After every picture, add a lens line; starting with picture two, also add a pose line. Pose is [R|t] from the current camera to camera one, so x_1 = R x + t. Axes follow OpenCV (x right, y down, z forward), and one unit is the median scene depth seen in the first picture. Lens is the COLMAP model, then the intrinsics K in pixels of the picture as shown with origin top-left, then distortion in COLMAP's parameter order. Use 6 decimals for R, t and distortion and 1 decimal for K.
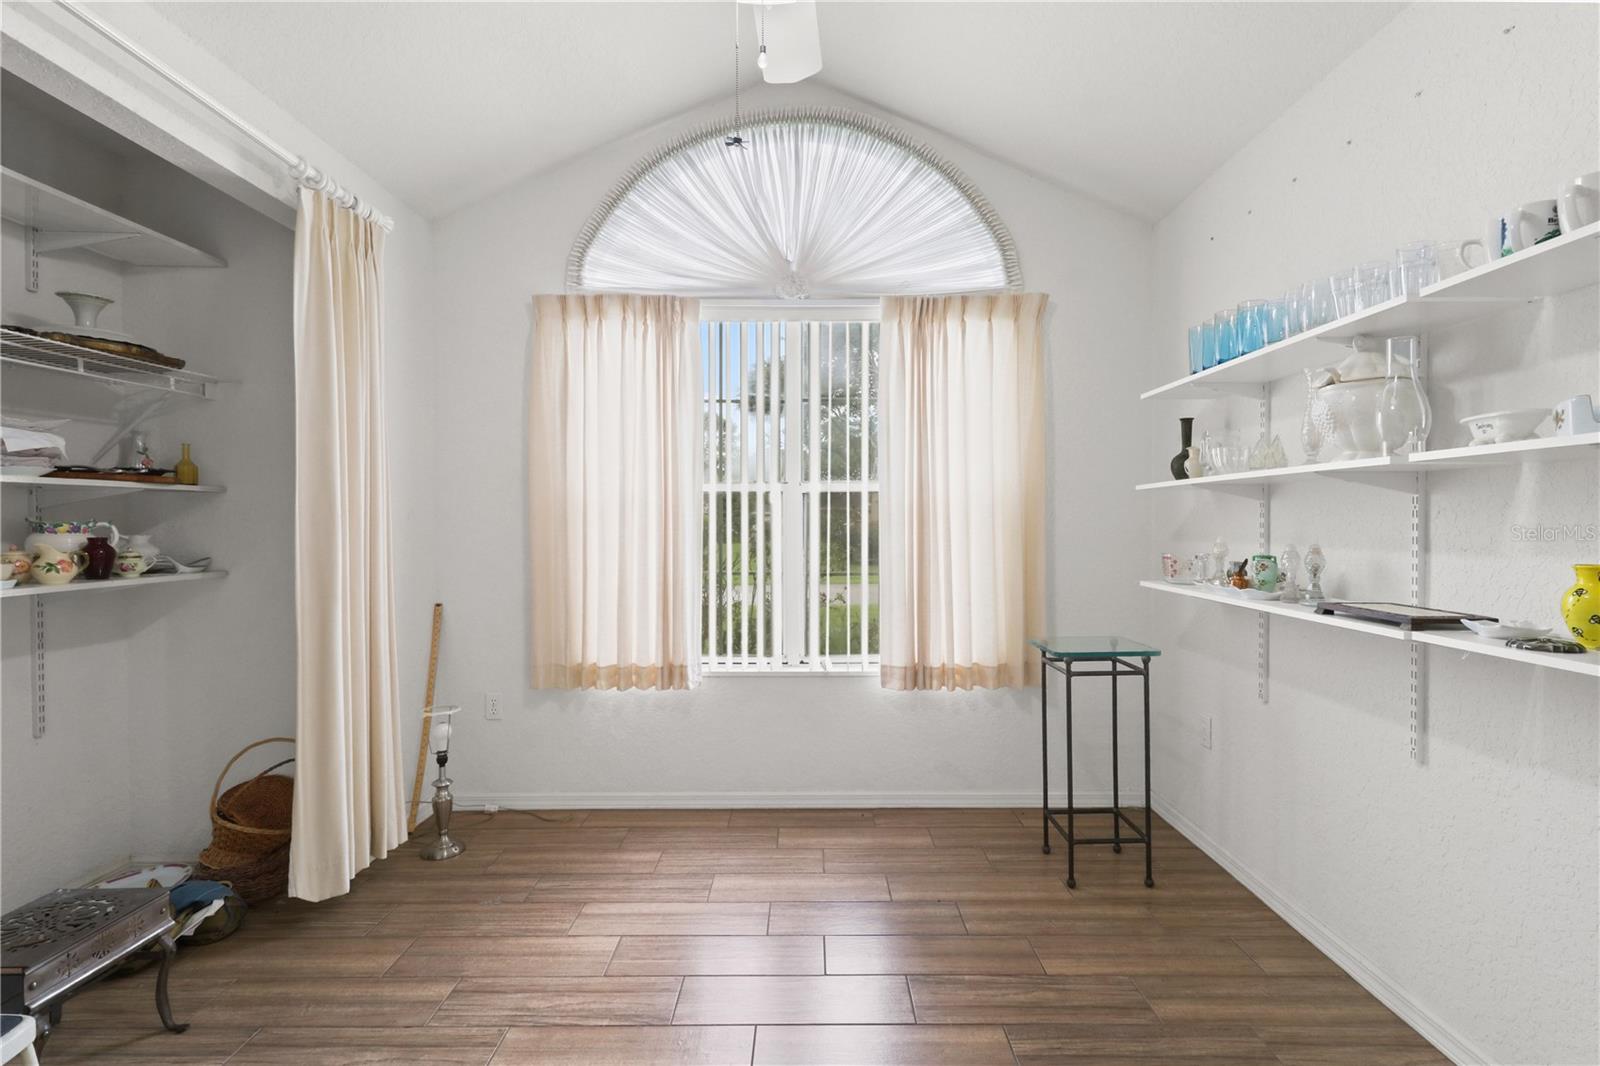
lens RADIAL K [[753.0, 0, 804.4], [0, 753.0, 522.4], [0, 0, 1]] dist [0.002938, -0.000814]
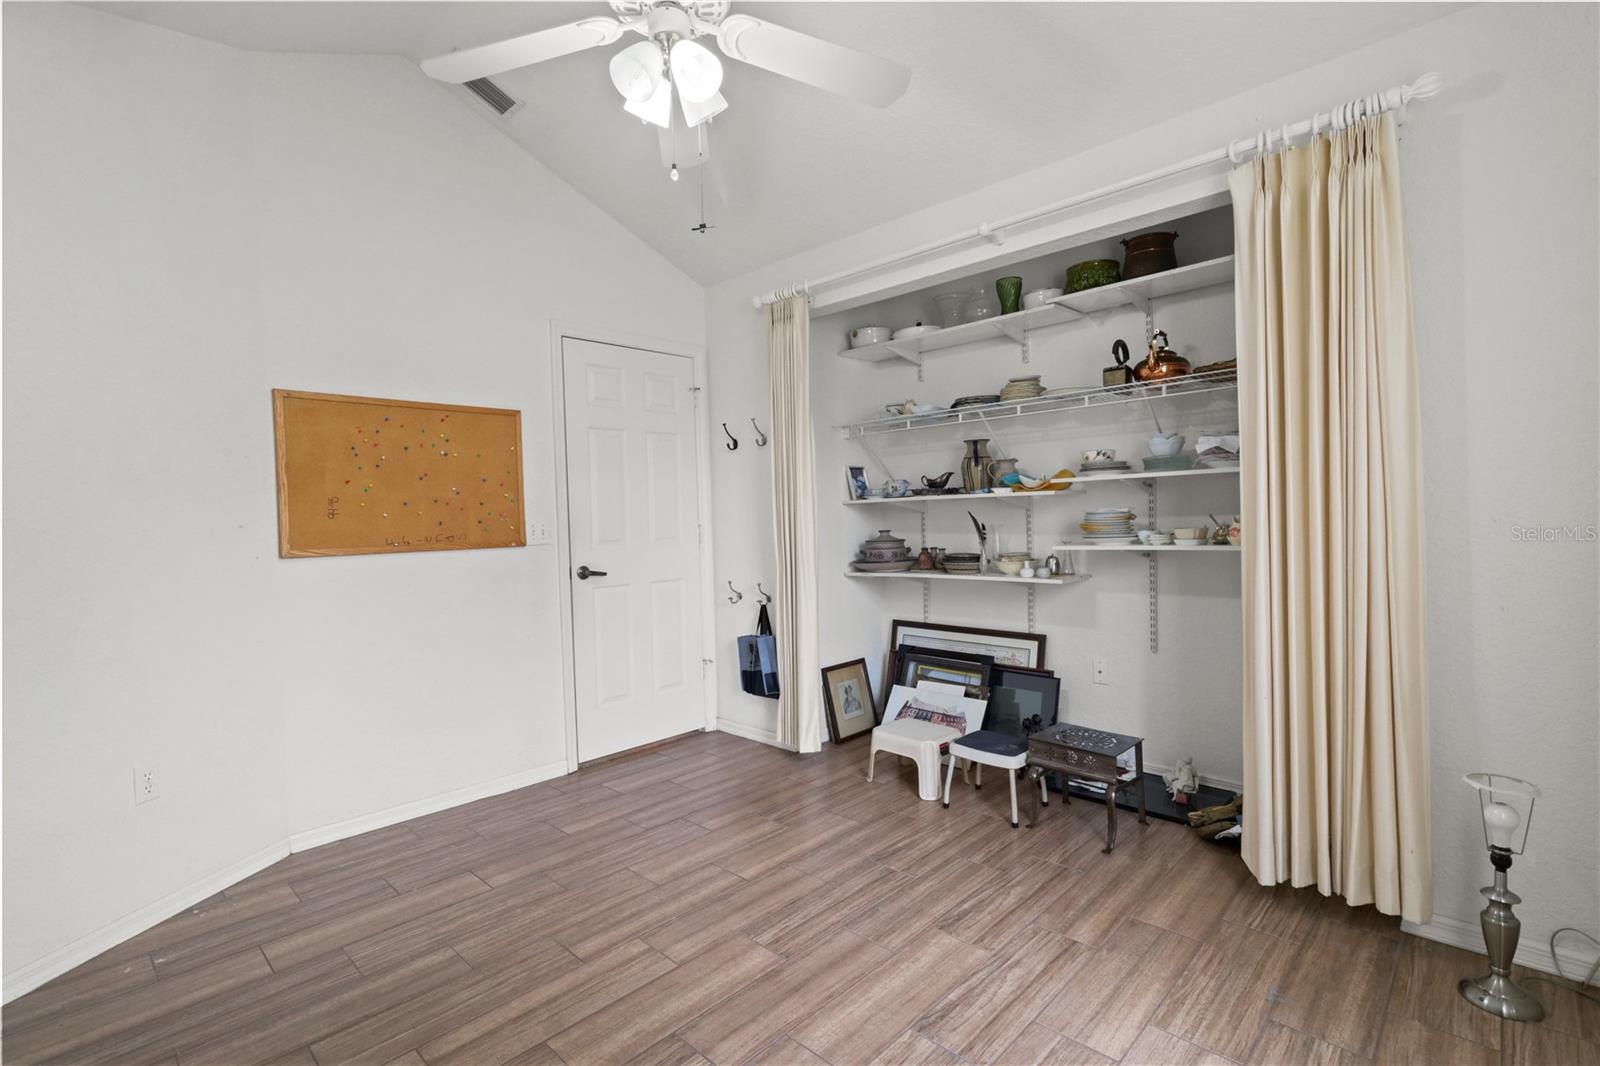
lens RADIAL K [[753.0, 0, 800.6], [0, 753.0, 530.2], [0, 0, 1]] dist [0.002938, -0.000814]
pose [[-0.682338, 0.041427, -0.729862, 0.524258], [0.023554, 0.999121, 0.034689, -0.001622], [0.730657, 0.006479, -0.682714, 1.374369]]
